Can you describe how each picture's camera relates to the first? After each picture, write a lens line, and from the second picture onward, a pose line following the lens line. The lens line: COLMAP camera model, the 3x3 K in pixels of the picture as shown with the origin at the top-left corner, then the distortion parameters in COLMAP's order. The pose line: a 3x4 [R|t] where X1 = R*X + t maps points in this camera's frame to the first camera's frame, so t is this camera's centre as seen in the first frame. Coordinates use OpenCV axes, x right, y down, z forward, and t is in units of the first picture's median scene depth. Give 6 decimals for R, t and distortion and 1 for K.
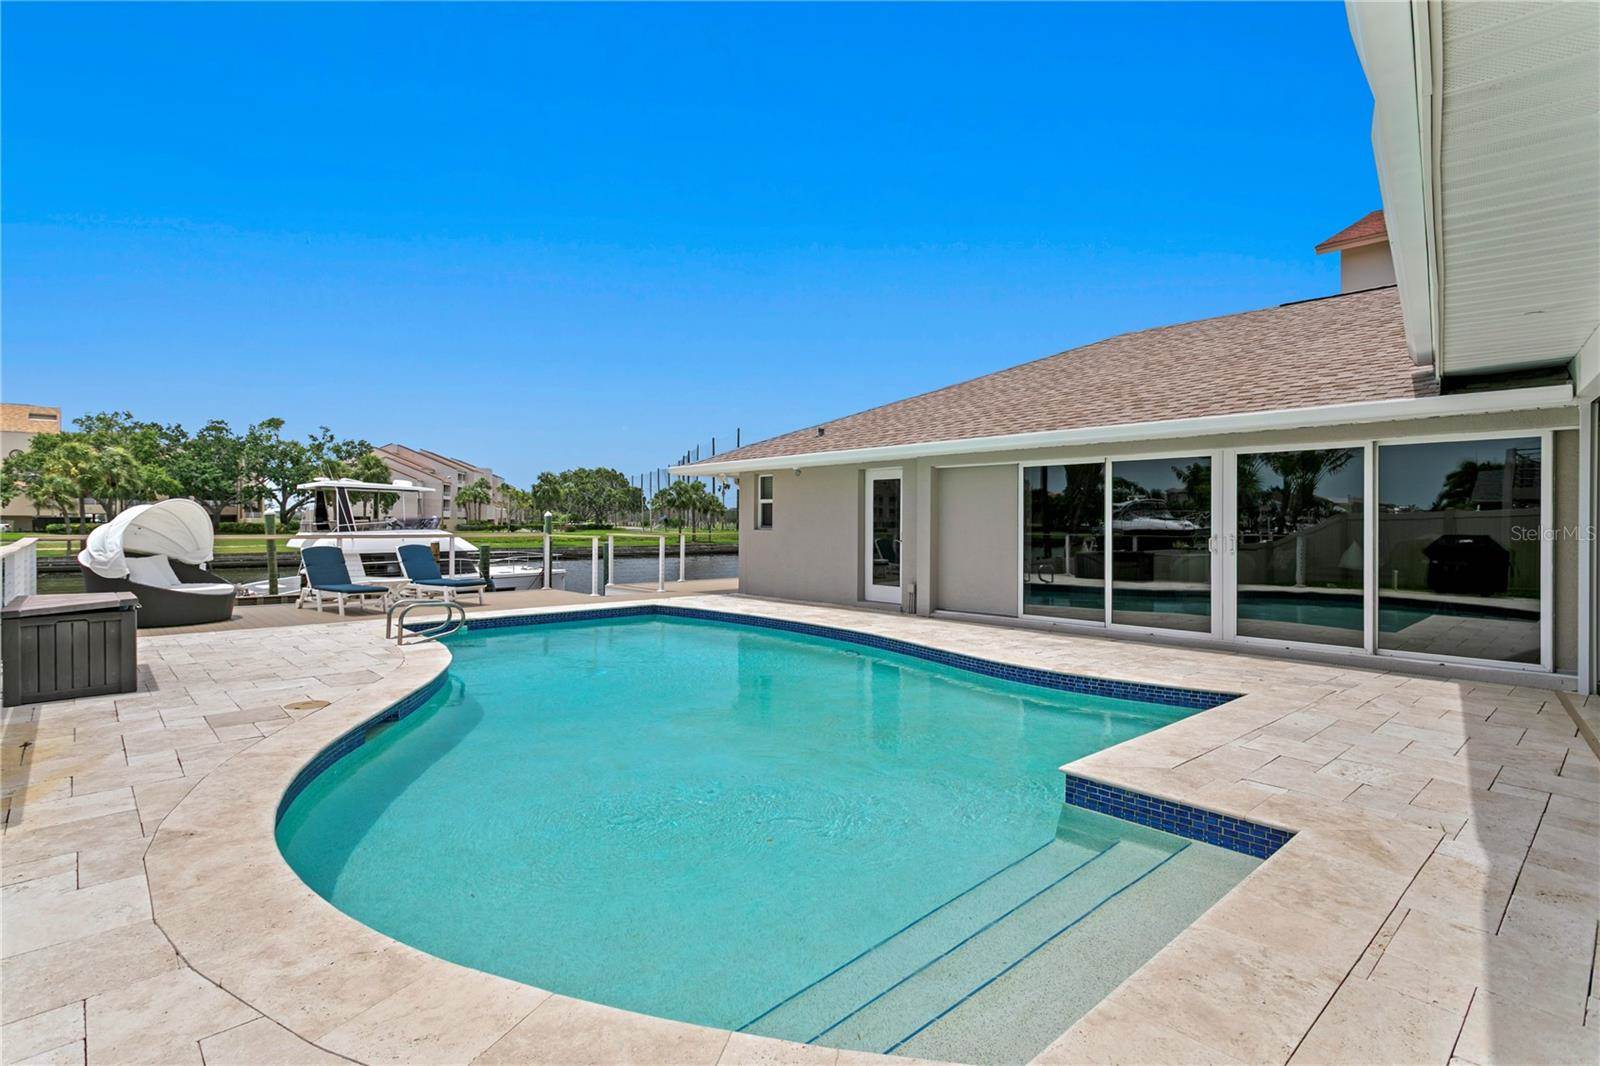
lens RADIAL K [[779.2, 0, 780.8], [0, 779.2, 524.7], [0, 0, 1]] dist [0.007574, 0.000027]
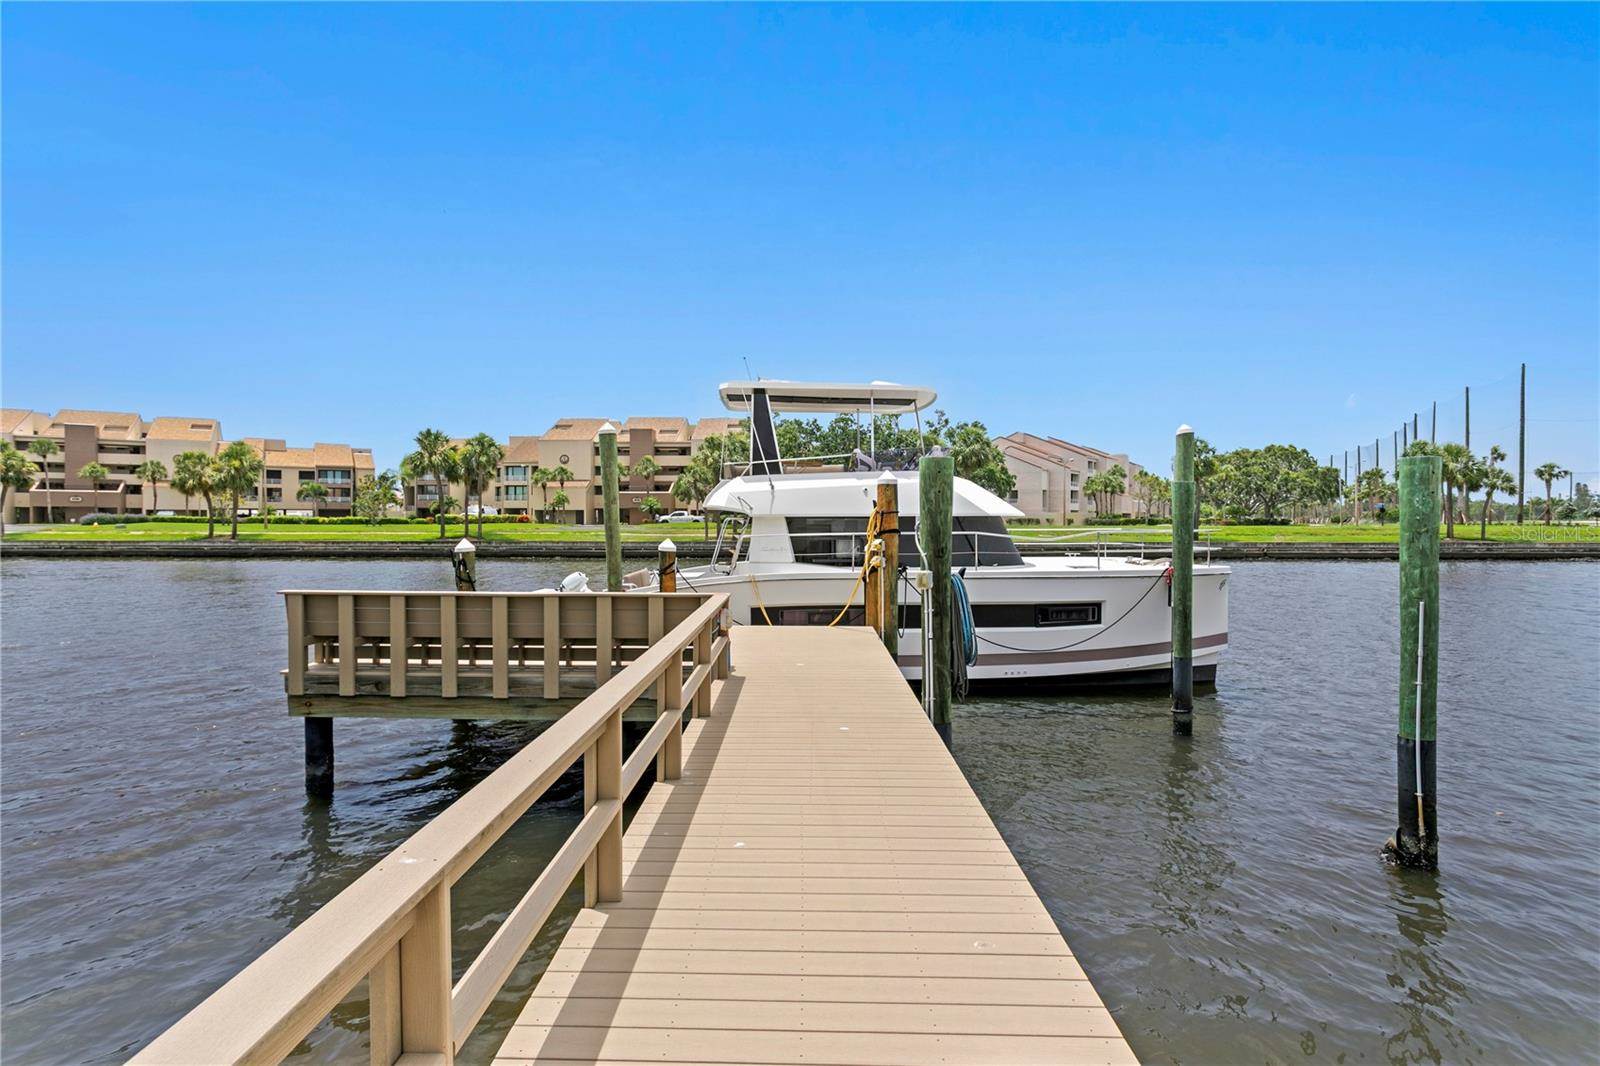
lens RADIAL K [[812.3, 0, 777.1], [0, 812.3, 532.8], [0, 0, 1]] dist [-0.000097, 0.001171]
pose [[0.717991, 0.005547, -0.696030, -0.047344], [0.000876, 0.999960, 0.008873, 0.011470], [0.696052, -0.006981, 0.717958, 0.166790]]
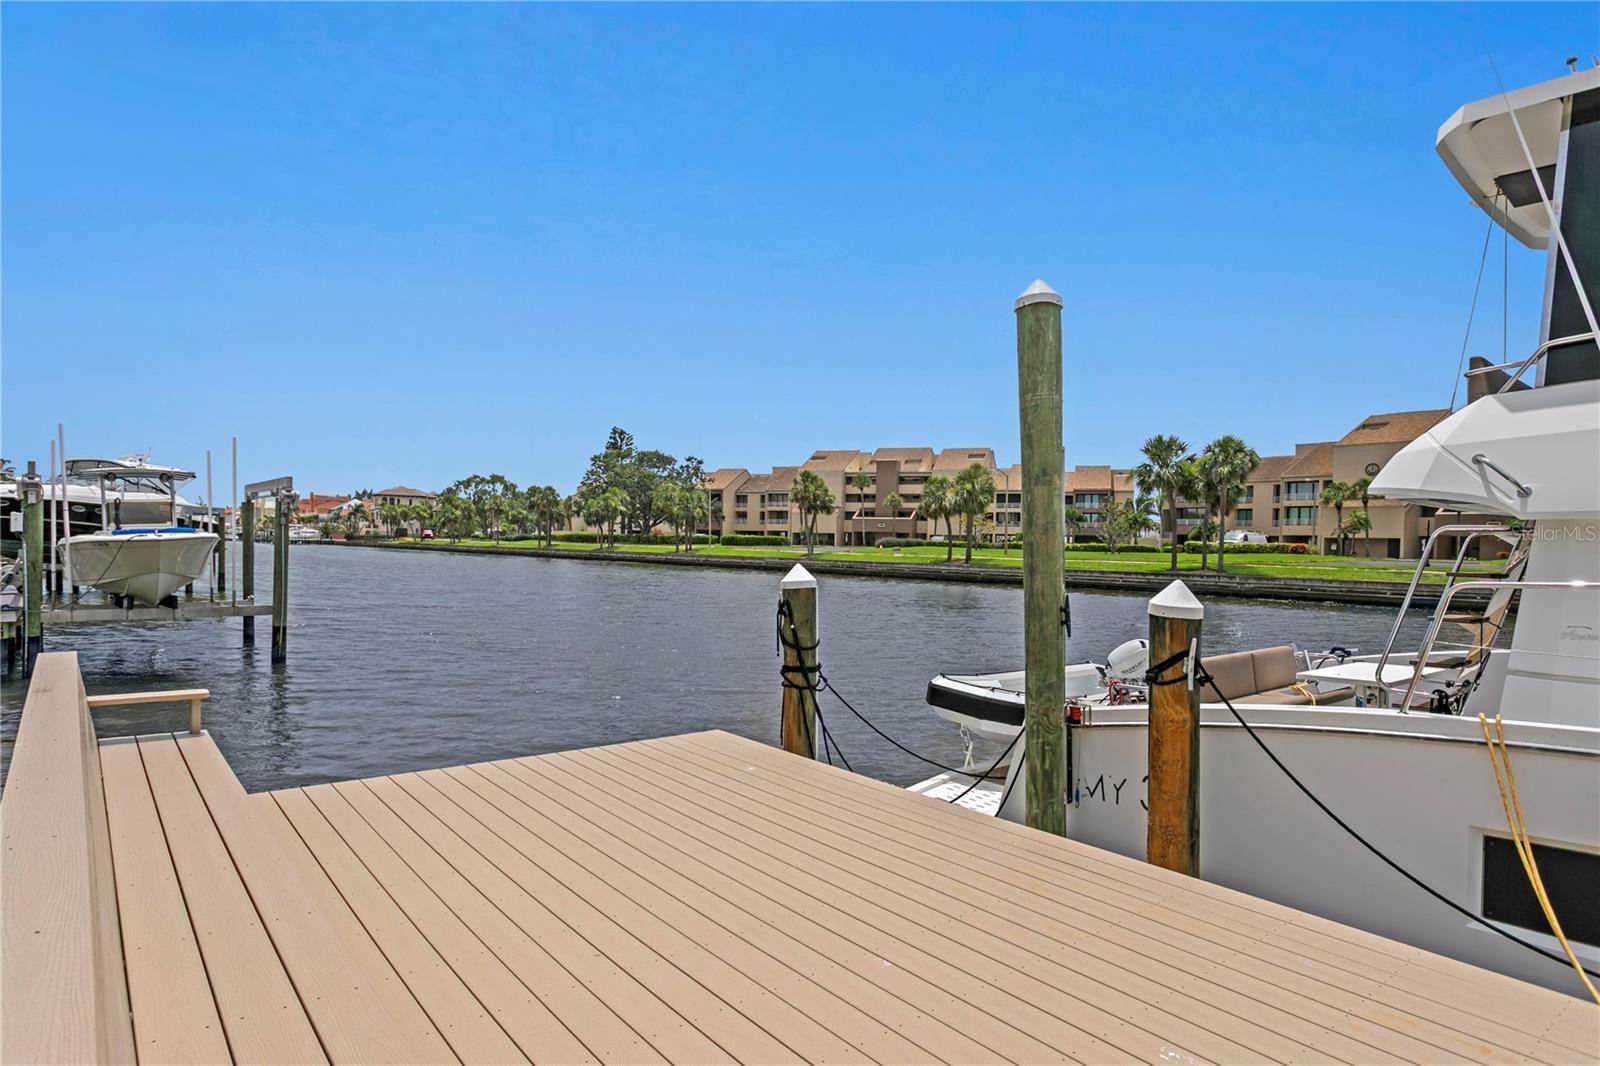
lens RADIAL K [[894.0, 0, 792.1], [0, 894.0, 558.5], [0, 0, 1]] dist [0.001527, 0.000593]
pose [[-0.051558, 0.011258, -0.998607, -0.100852], [-0.022242, 0.999675, 0.012419, 0.012290], [0.998422, 0.022851, -0.051291, 0.230170]]
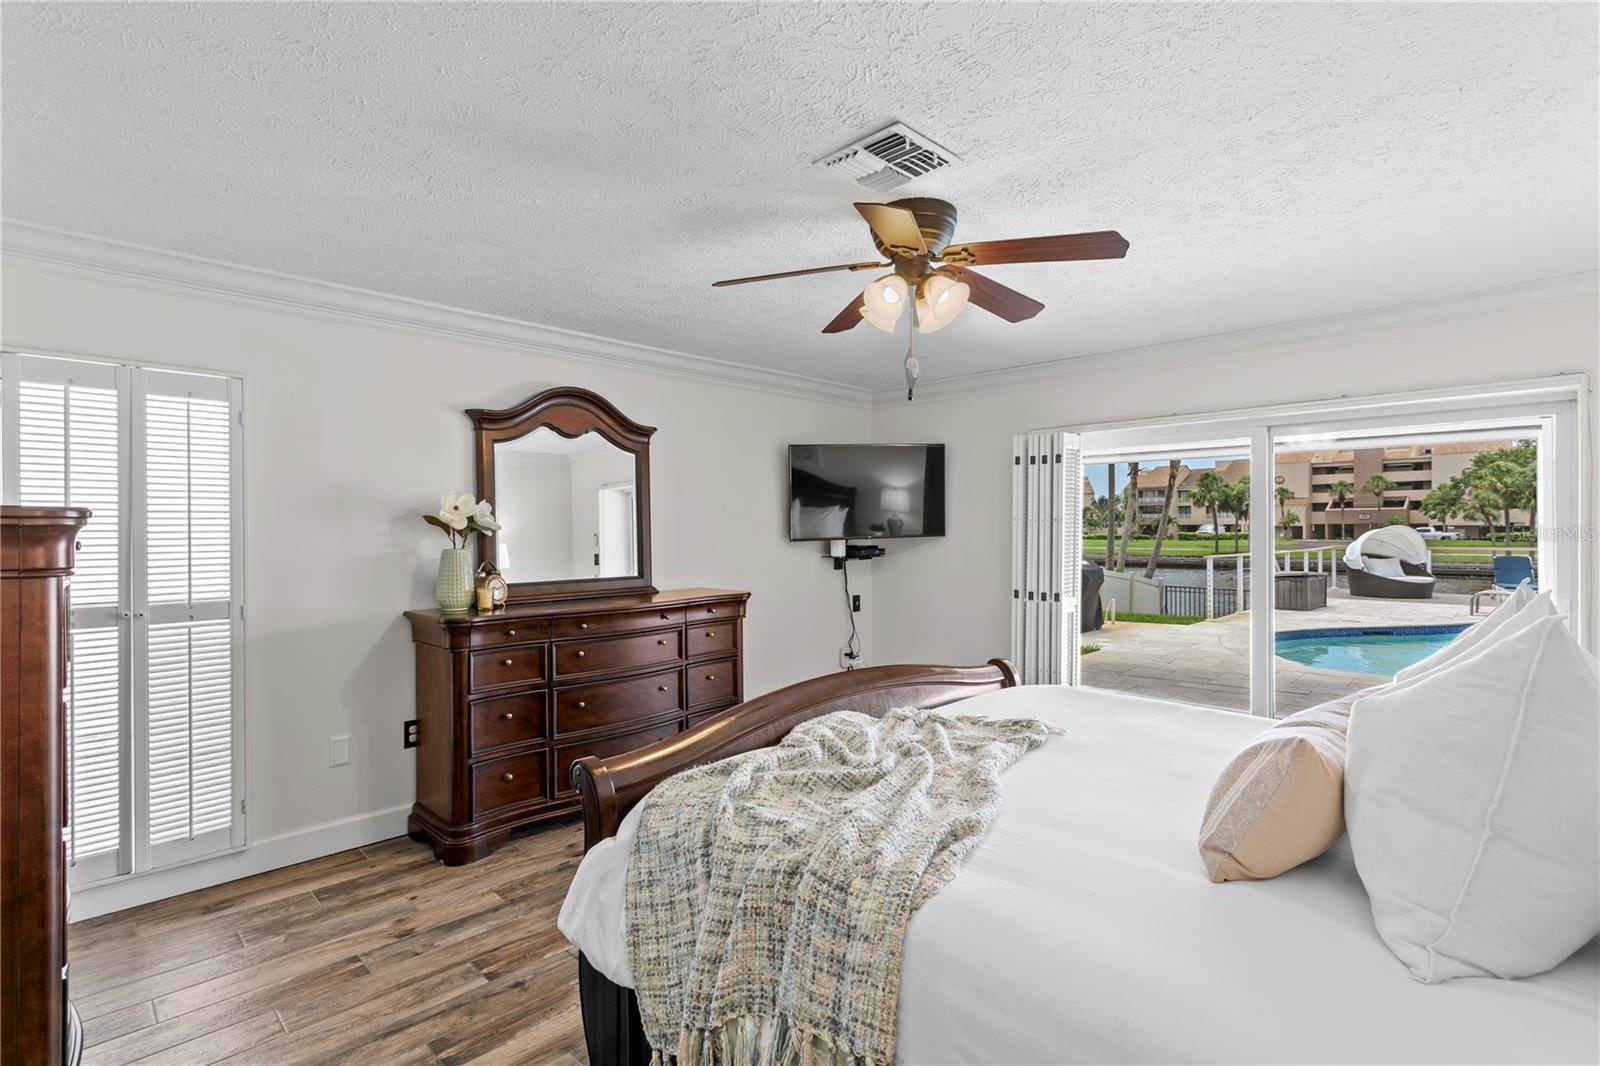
lens RADIAL K [[761.3, 0, 800.0], [0, 761.3, 533.0], [0, 0, 1]] dist [0.021969, 0.000086]
pose [[0.062569, 0.000400, -0.998041, 0.086717], [0.001660, 0.999998, 0.000505, -0.002039], [0.998039, -0.001689, 0.062568, -0.042575]]
